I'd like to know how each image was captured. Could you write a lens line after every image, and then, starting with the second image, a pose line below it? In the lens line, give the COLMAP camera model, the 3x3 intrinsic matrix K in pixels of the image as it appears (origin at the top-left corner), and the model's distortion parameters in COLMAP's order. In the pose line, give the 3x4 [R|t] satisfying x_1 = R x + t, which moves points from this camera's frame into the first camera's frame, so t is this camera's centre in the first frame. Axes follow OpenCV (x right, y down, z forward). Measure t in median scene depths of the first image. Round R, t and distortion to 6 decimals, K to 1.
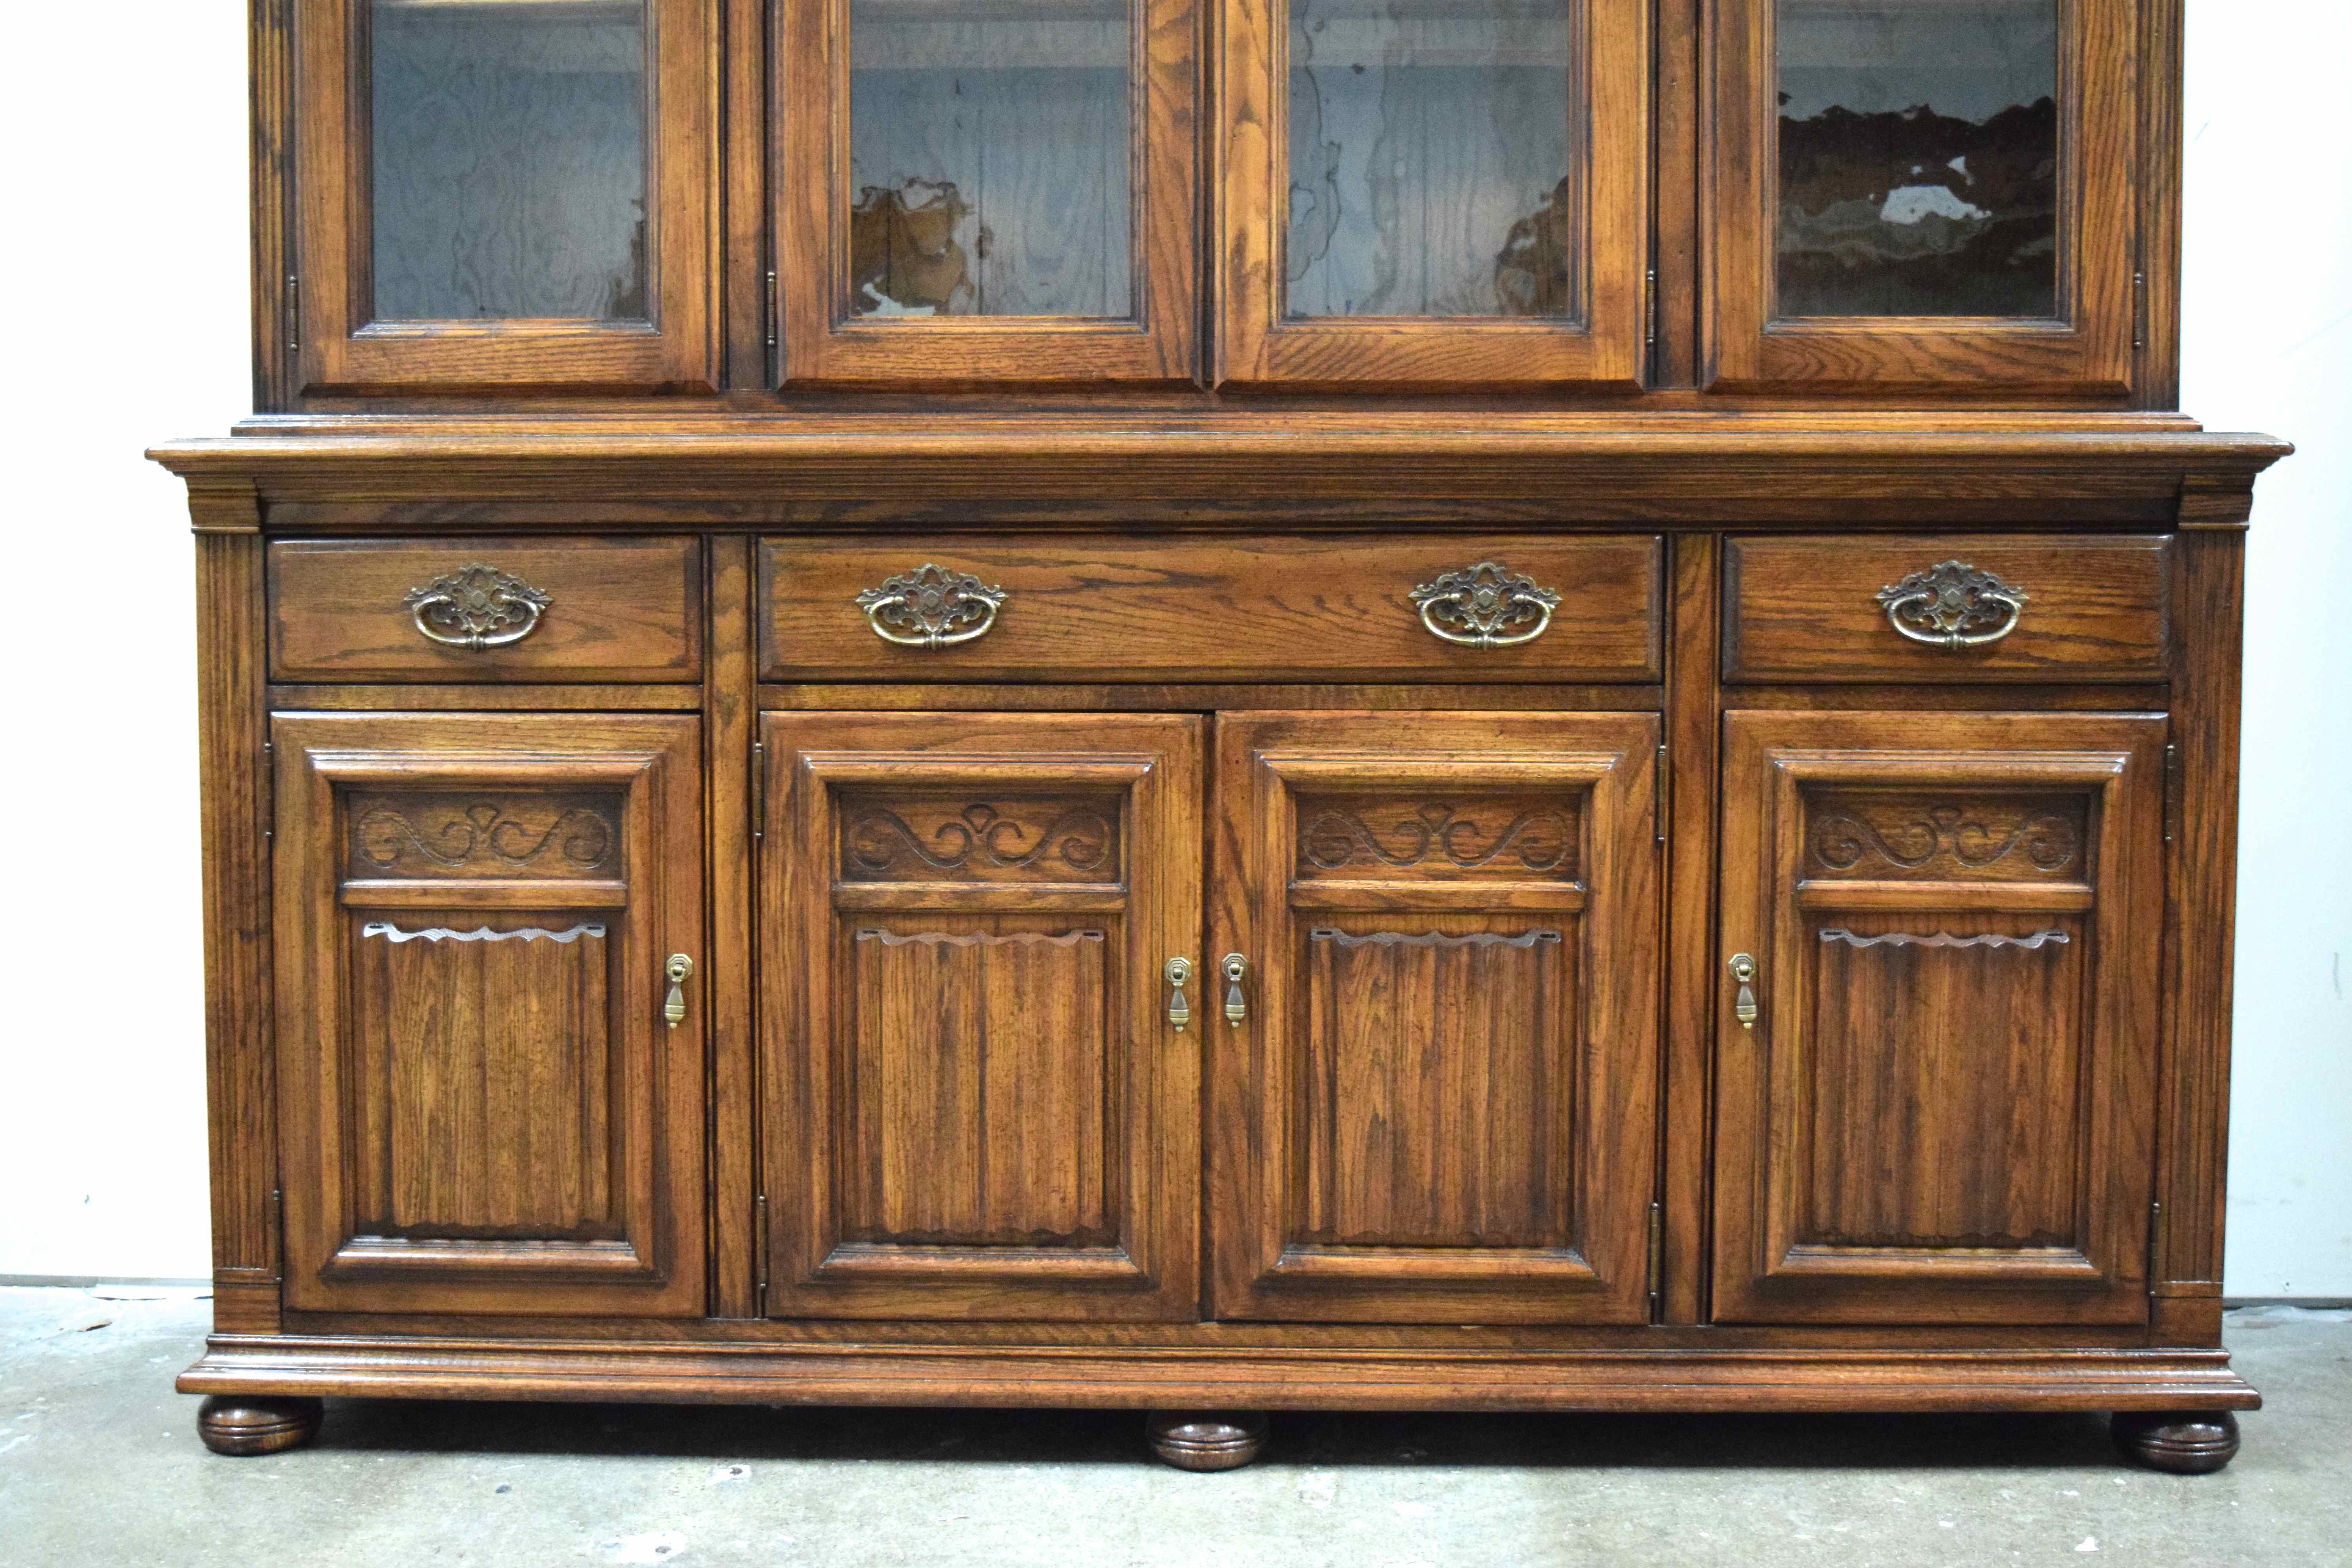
lens RADIAL K [[2576.7, 0, 1181.7], [0, 2576.7, 772.7], [0, 0, 1]] dist [-0.066636, 0.000000]
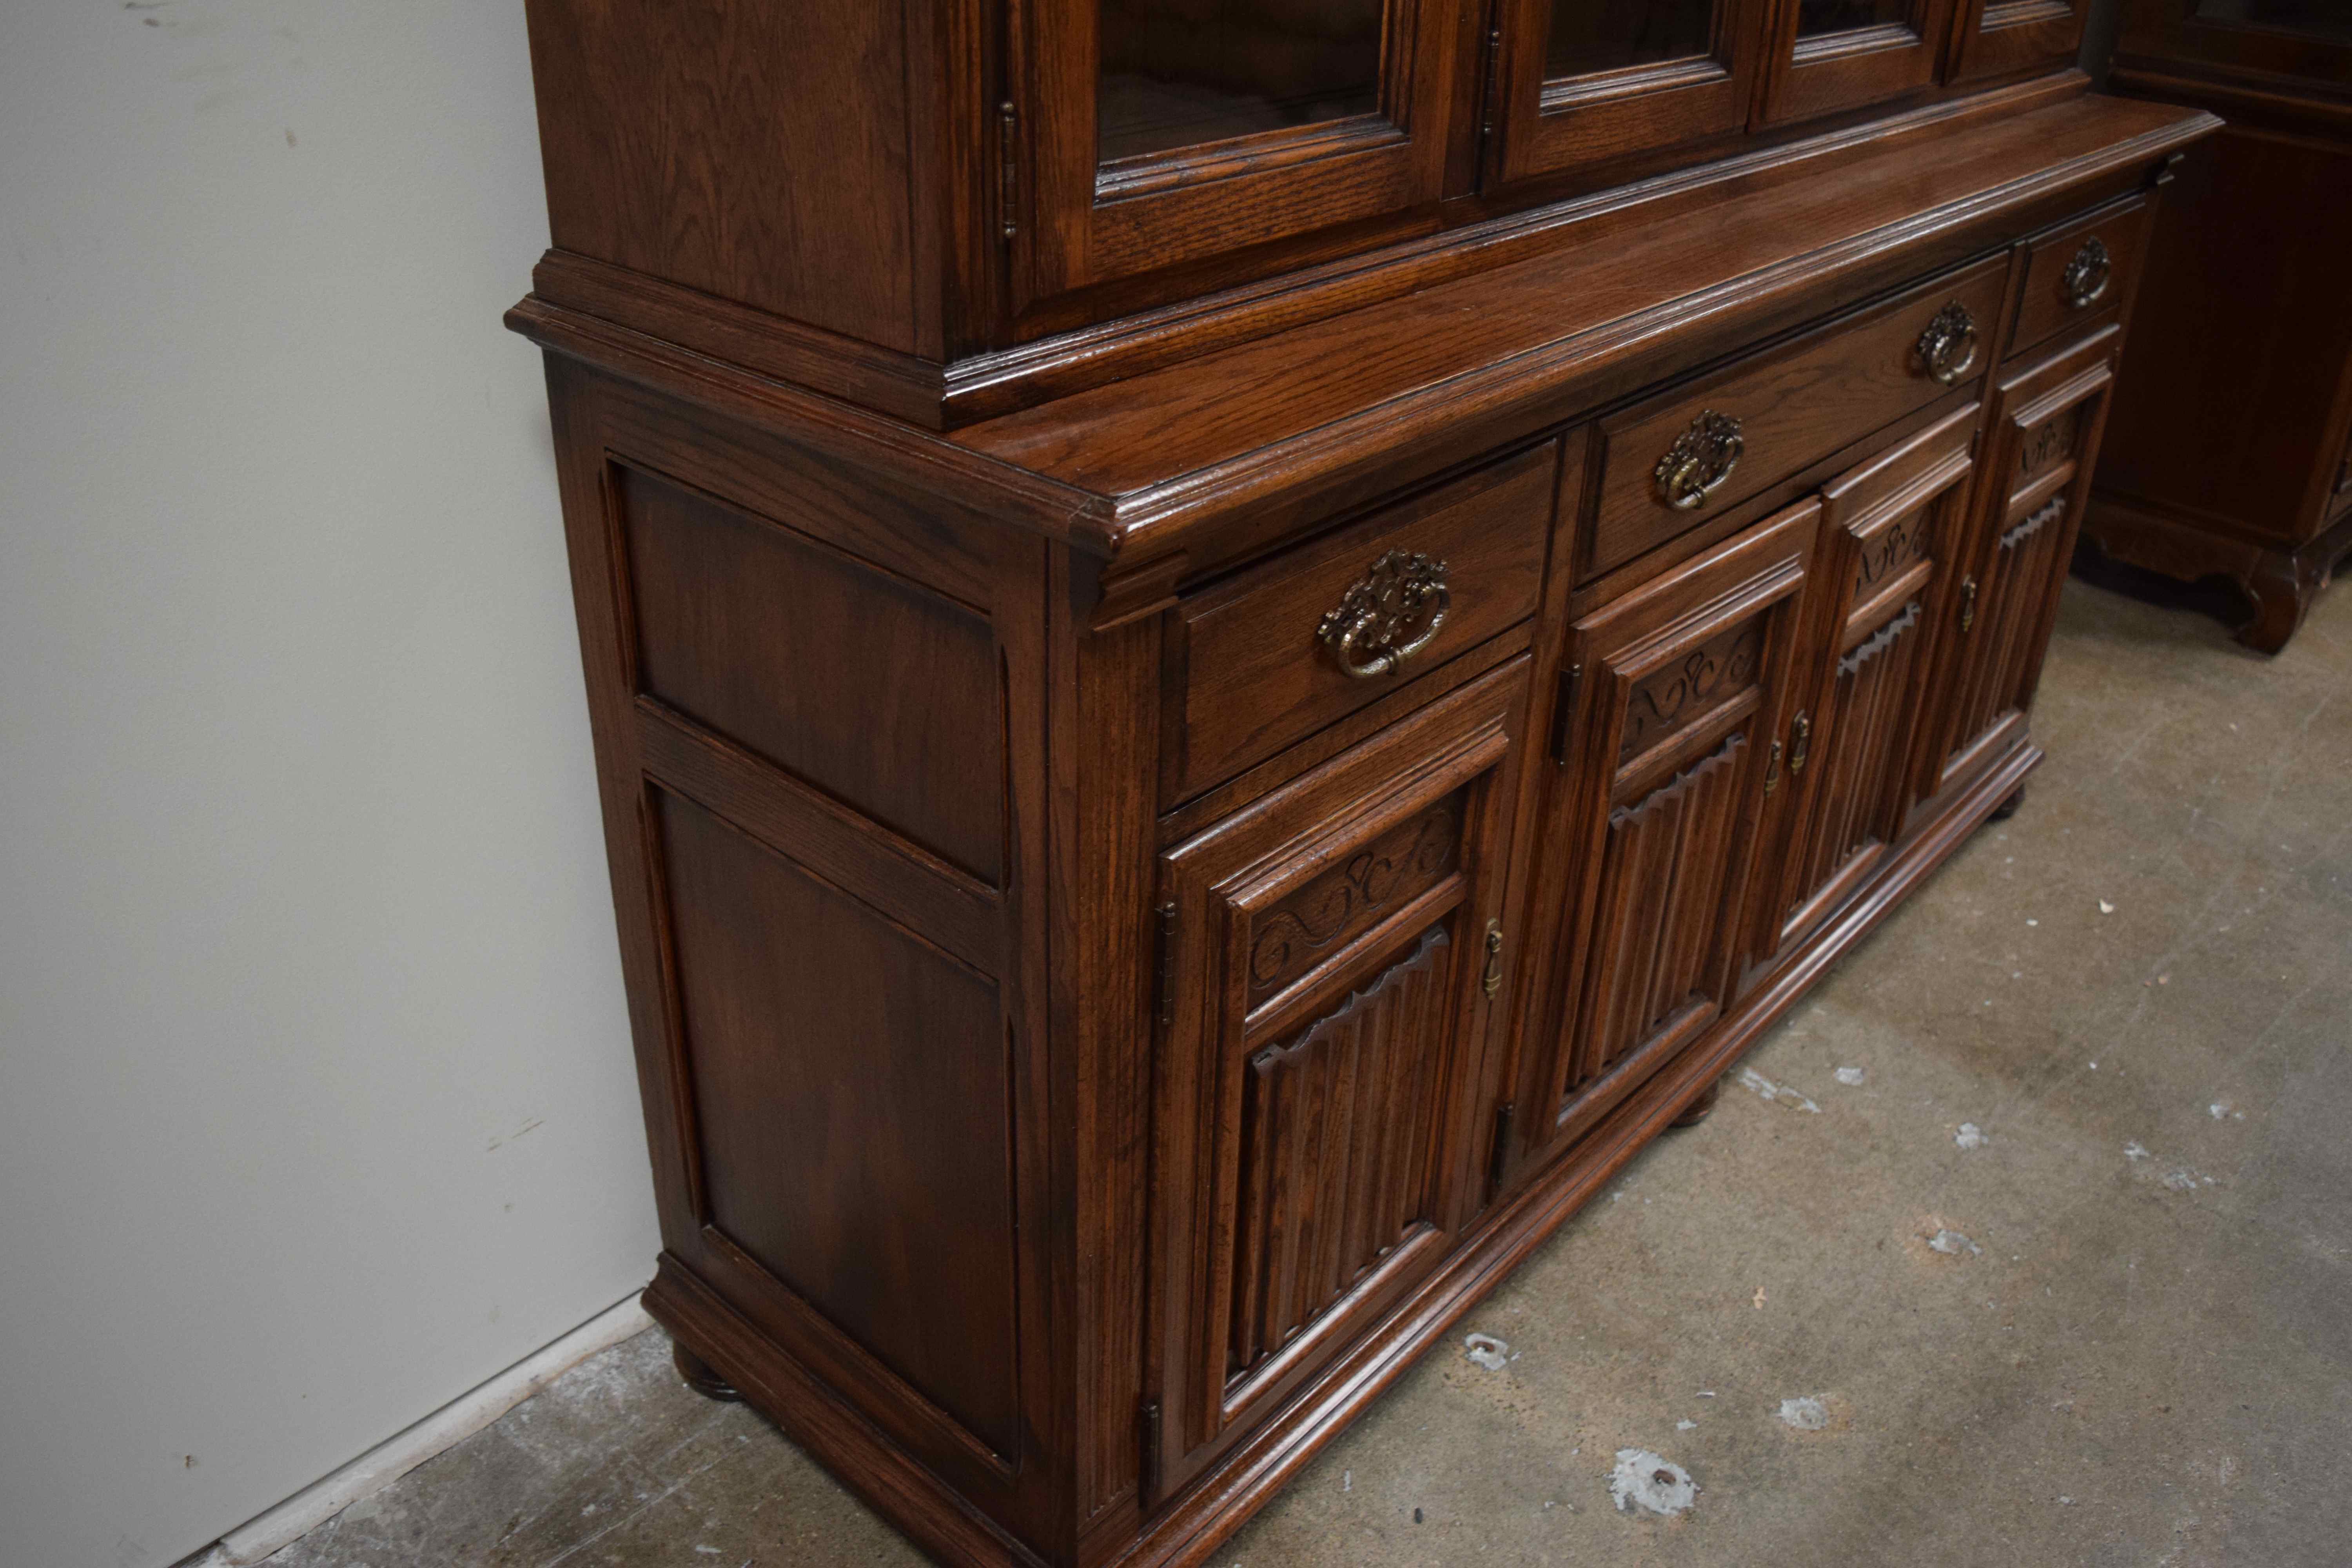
lens RADIAL K [[1900.9, 0, 1172.5], [0, 1900.9, 769.0], [0, 0, 1]] dist [-0.078625, 0.005129]
pose [[0.645456, -0.352069, 0.677815, -0.668560], [0.023565, 0.896185, 0.443054, -0.252566], [-0.763434, -0.269999, 0.586745, 0.727964]]
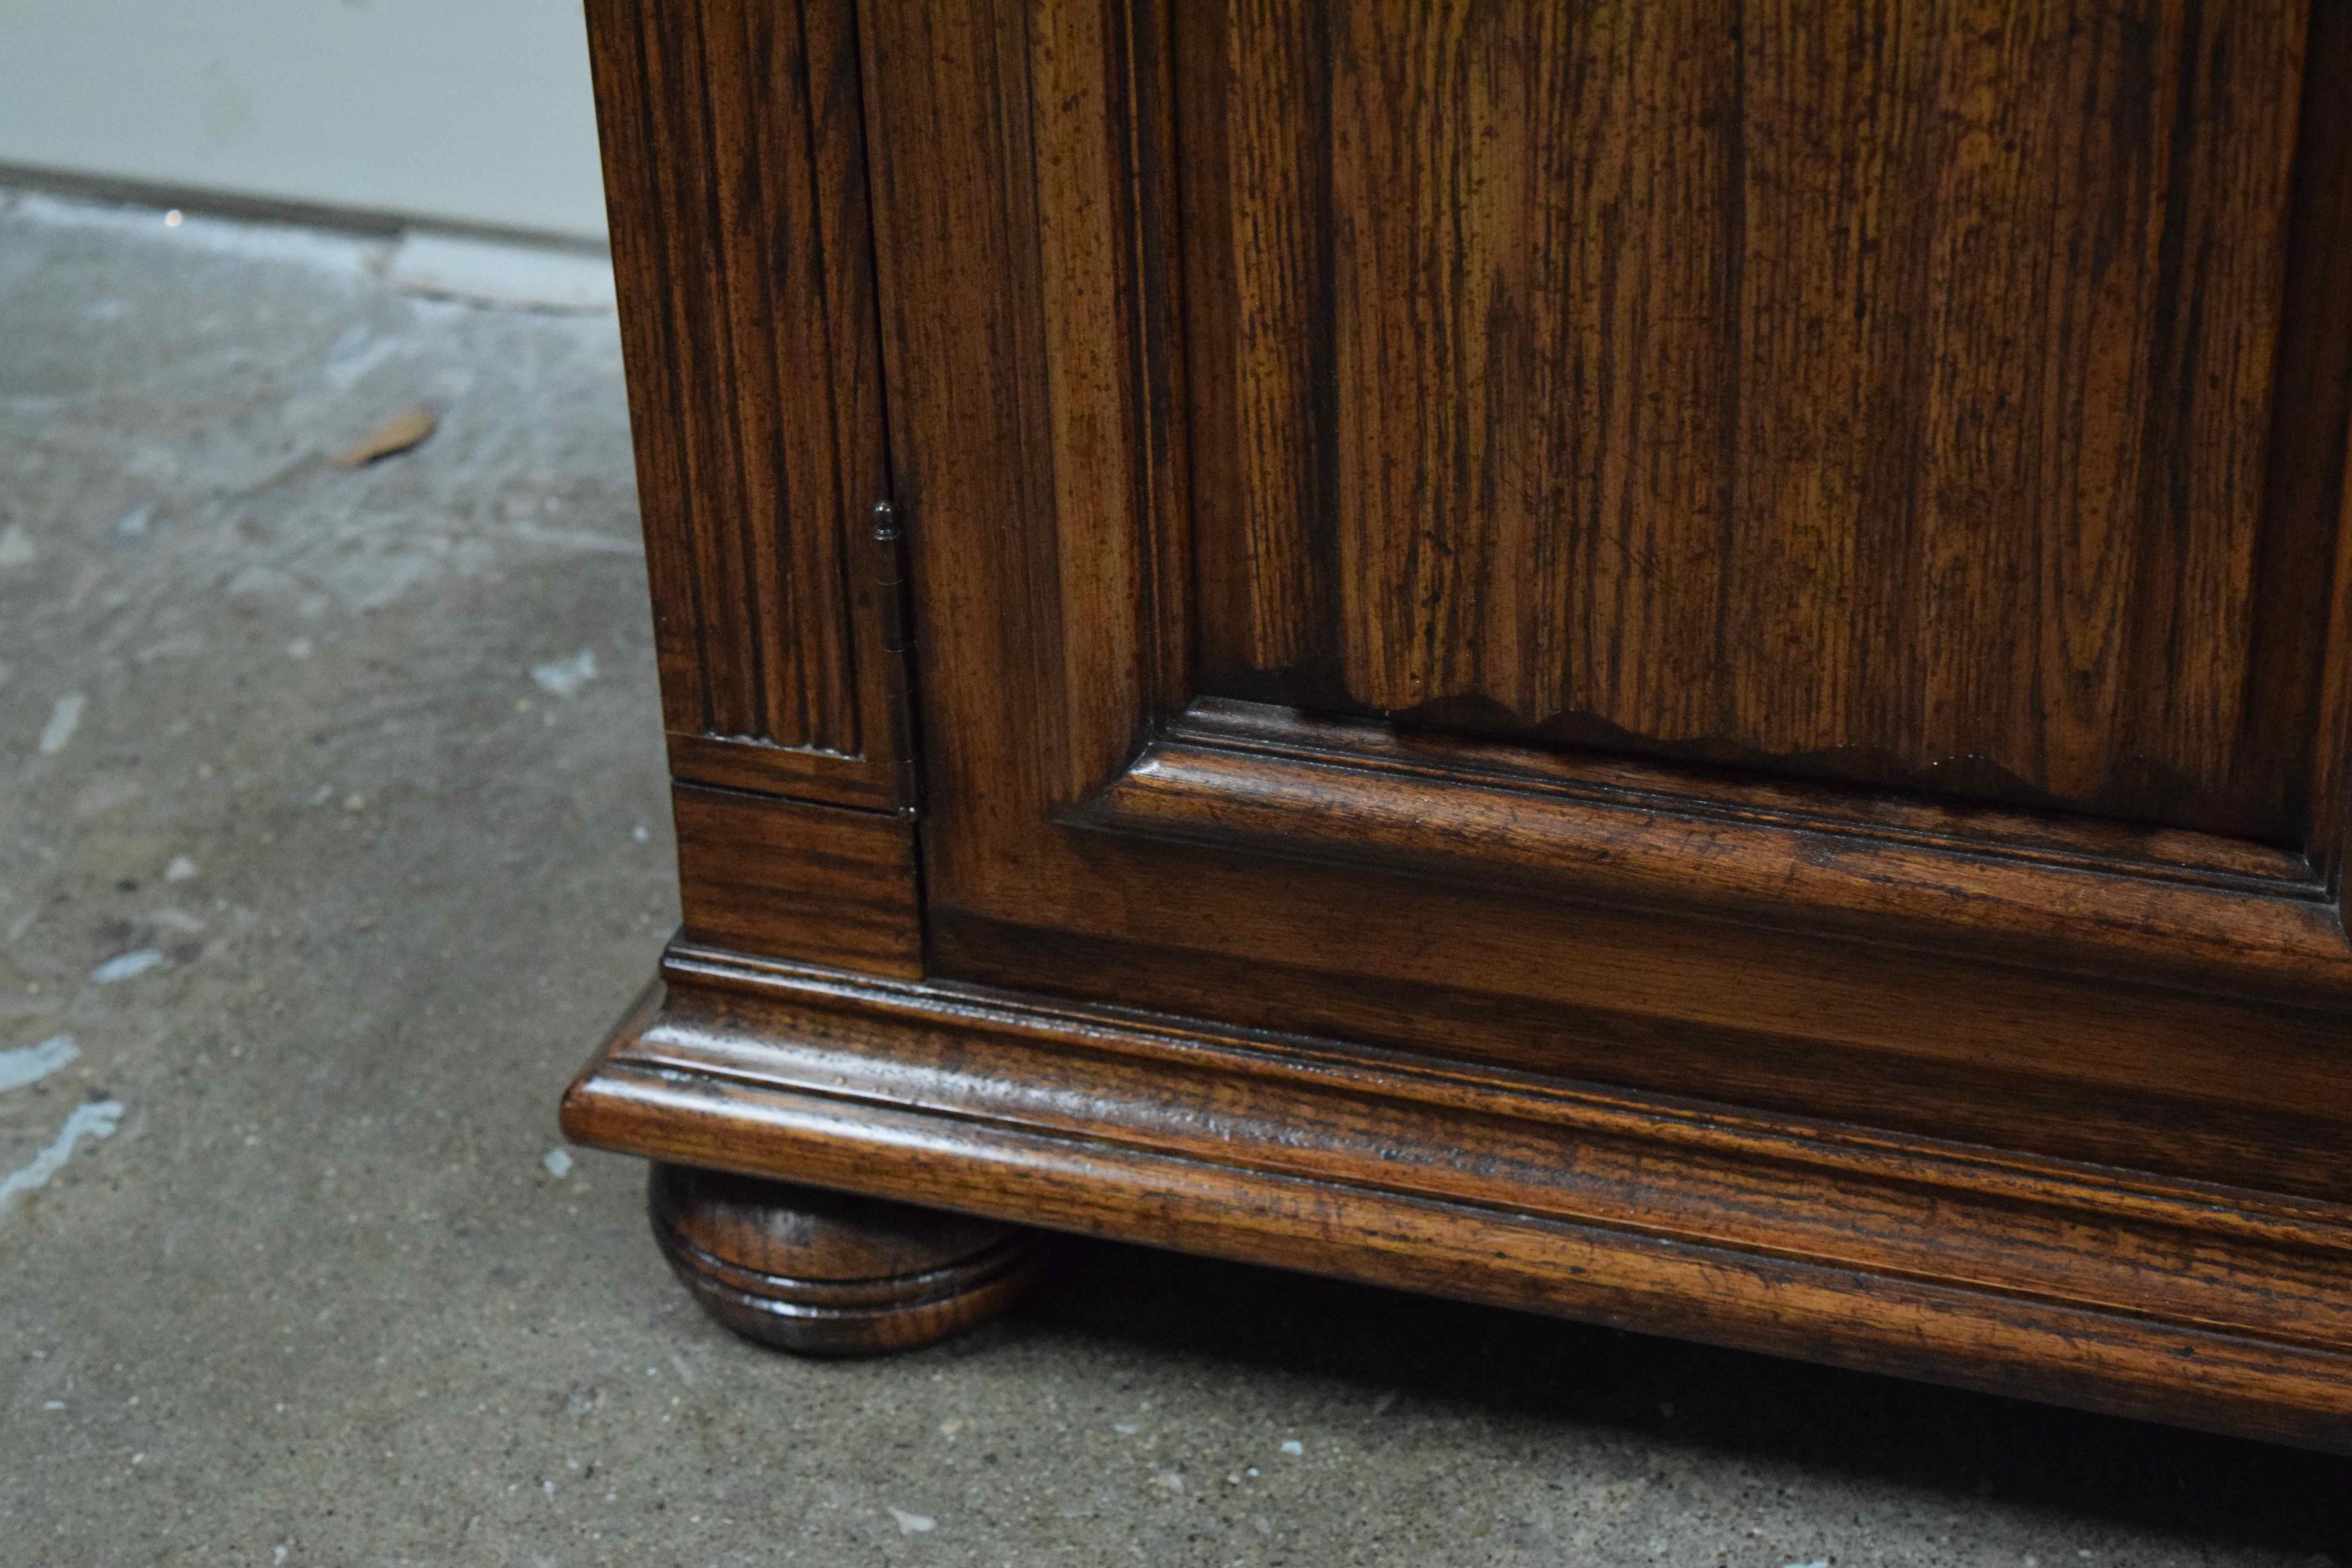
lens RADIAL K [[4917.2, 0, 1173.1], [0, 4917.2, 787.0], [0, 0, 1]] dist [0.028052, 0.000000]
pose [[0.954081, 0.120832, -0.274098, -0.194200], [0.023137, 0.882574, 0.469604, -0.037821], [0.298655, -0.454381, 0.839251, 0.596856]]
